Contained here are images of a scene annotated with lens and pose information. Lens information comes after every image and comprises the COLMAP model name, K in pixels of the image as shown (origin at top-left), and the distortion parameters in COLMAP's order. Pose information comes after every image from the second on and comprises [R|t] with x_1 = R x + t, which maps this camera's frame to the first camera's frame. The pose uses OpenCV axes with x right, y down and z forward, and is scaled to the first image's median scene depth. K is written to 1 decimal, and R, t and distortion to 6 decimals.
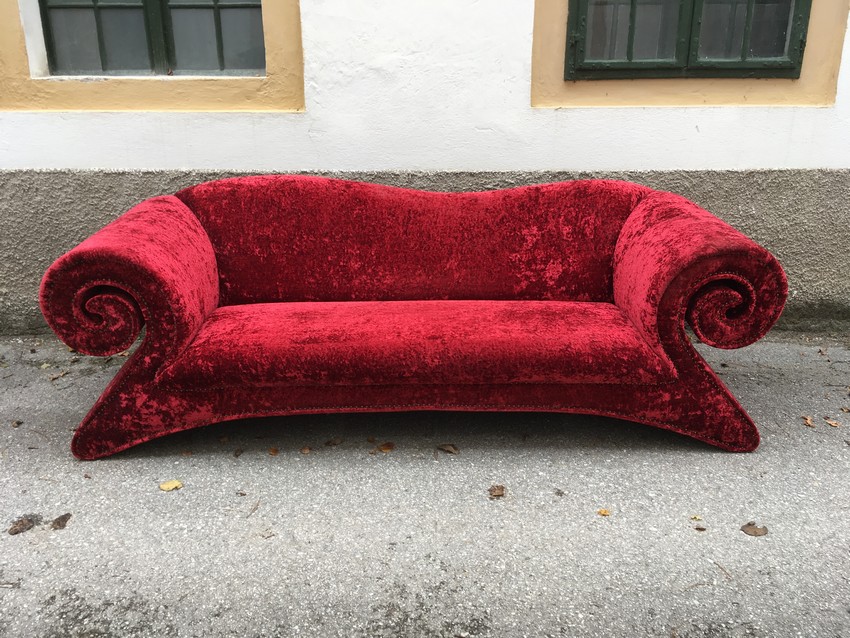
lens RADIAL K [[731.3, 0, 427.3], [0, 731.3, 313.5], [0, 0, 1]] dist [0.073325, -0.111846]
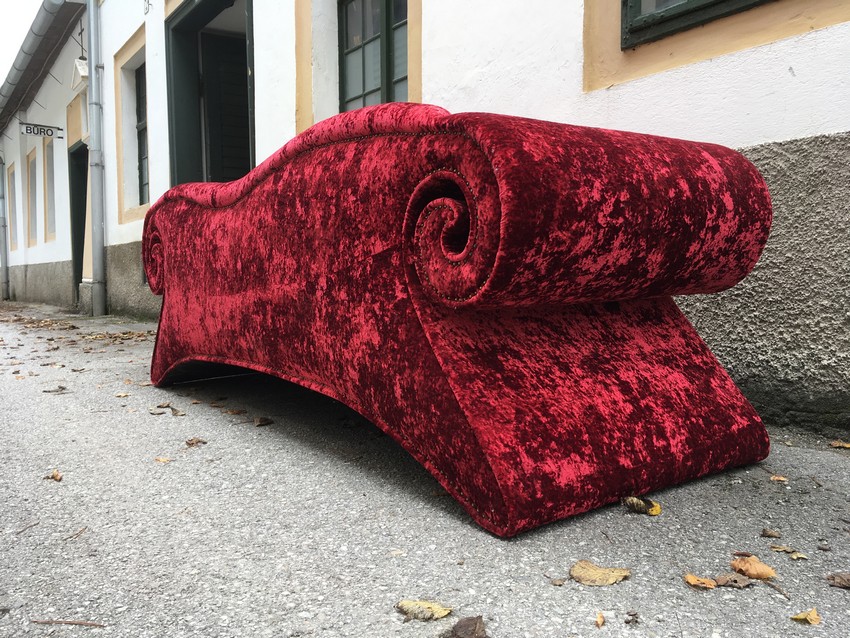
lens RADIAL K [[731.3, 0, 426.5], [0, 731.3, 317.9], [0, 0, 1]] dist [0.073325, -0.111846]
pose [[0.564547, 0.044337, -0.824210, 0.711597], [-0.271203, 0.953080, -0.134493, 0.102437], [0.779574, 0.299456, 0.550082, 0.507506]]
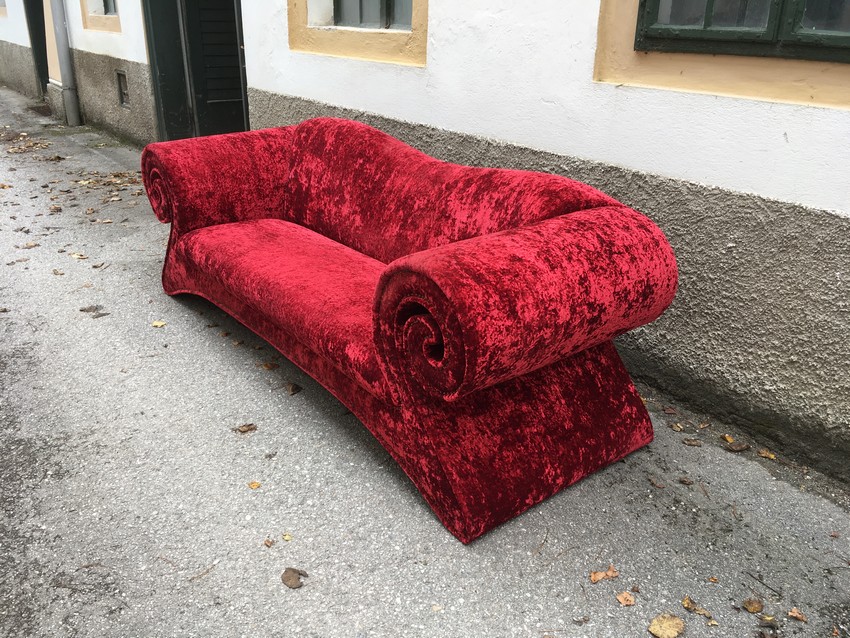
lens RADIAL K [[731.3, 0, 425.1], [0, 731.3, 317.0], [0, 0, 1]] dist [0.073325, -0.111846]
pose [[0.592915, 0.322484, -0.737872, 0.720855], [-0.288281, 0.940584, 0.179431, -0.128041], [0.751895, 0.106328, 0.650653, 0.357157]]
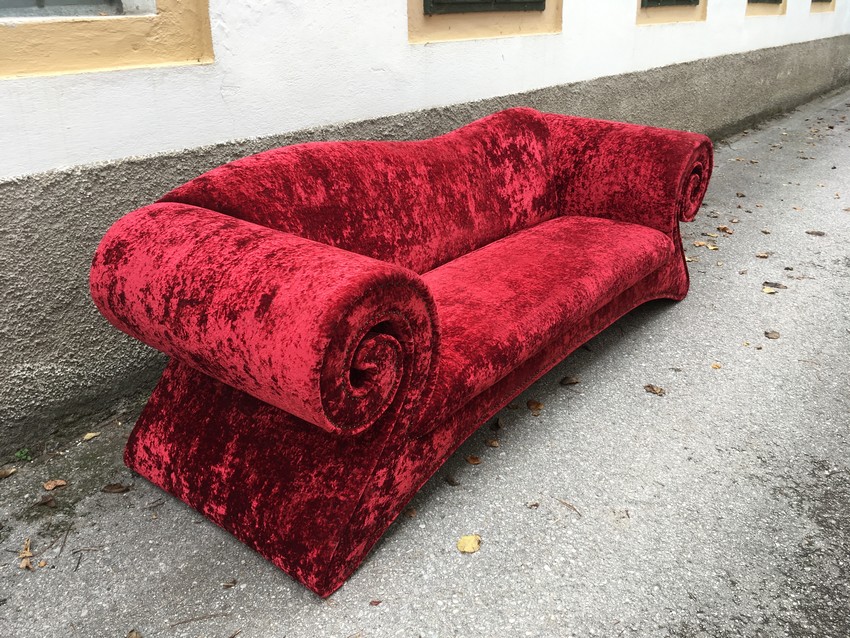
lens RADIAL K [[731.3, 0, 429.0], [0, 731.3, 316.0], [0, 0, 1]] dist [0.073325, -0.111846]
pose [[0.620125, -0.309285, 0.720963, -0.645111], [0.263751, 0.947705, 0.179694, -0.110254], [-0.738837, 0.078722, 0.669270, 0.368334]]
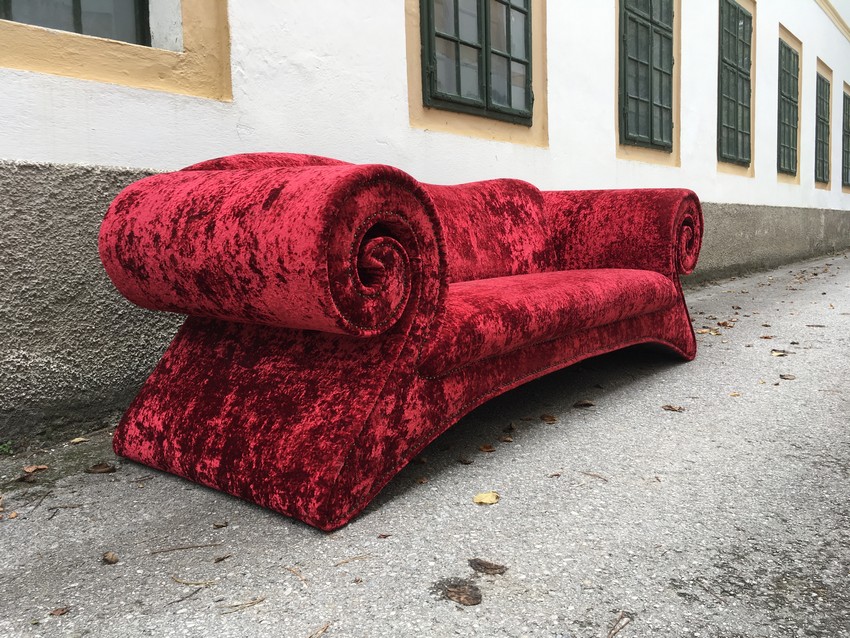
lens RADIAL K [[731.3, 0, 428.9], [0, 731.3, 312.9], [0, 0, 1]] dist [0.073325, -0.111846]
pose [[0.616725, -0.097754, 0.781085, -0.685654], [0.286092, 0.952241, -0.106717, 0.091876], [-0.733349, 0.289277, 0.615238, 0.416325]]
